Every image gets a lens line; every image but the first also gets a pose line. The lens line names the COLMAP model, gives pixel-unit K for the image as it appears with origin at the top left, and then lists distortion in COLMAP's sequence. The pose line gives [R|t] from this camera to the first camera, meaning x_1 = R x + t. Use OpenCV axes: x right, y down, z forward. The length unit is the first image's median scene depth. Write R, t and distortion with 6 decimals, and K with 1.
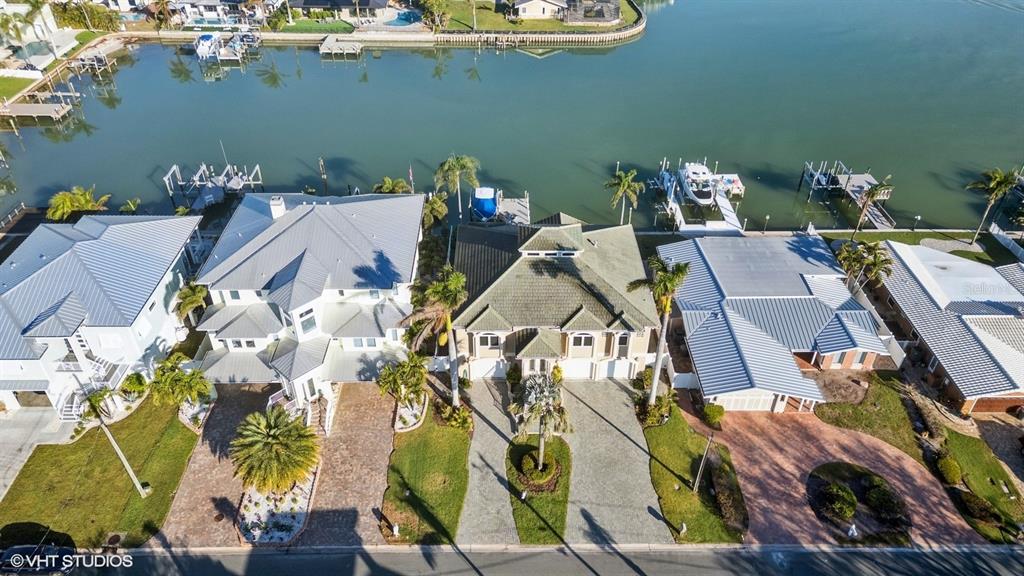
lens RADIAL K [[676.3, 0, 512.0], [0, 676.3, 288.0], [0, 0, 1]] dist [0.147769, -0.232494]
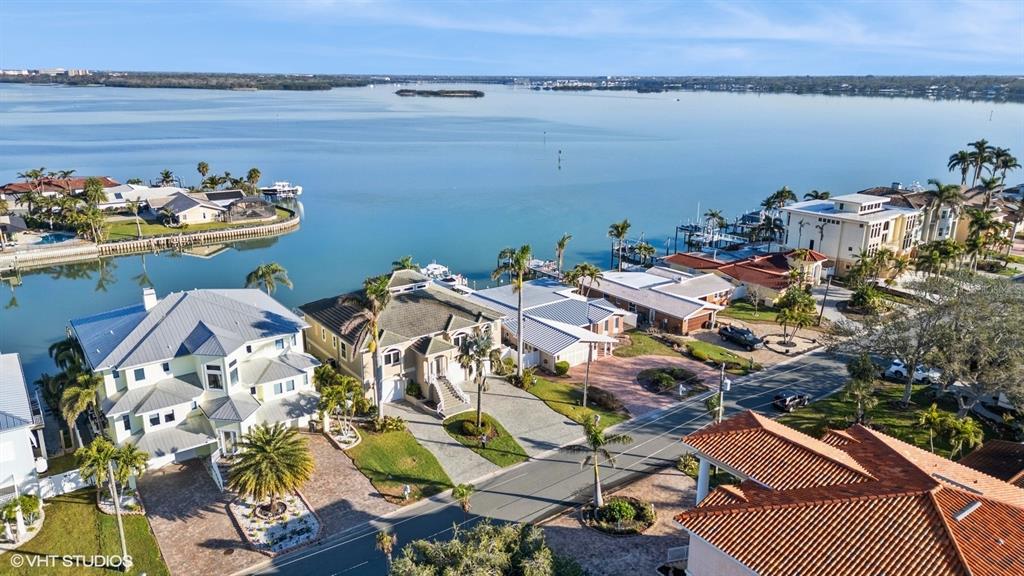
lens RADIAL K [[685.5, 0, 512.0], [0, 685.5, 288.0], [0, 0, 1]] dist [0.000214, 0.000406]
pose [[0.810271, -0.171364, 0.560442, -0.497541], [0.351977, 0.906909, -0.231576, 0.310271], [-0.468586, 0.384903, 0.795158, -0.075444]]
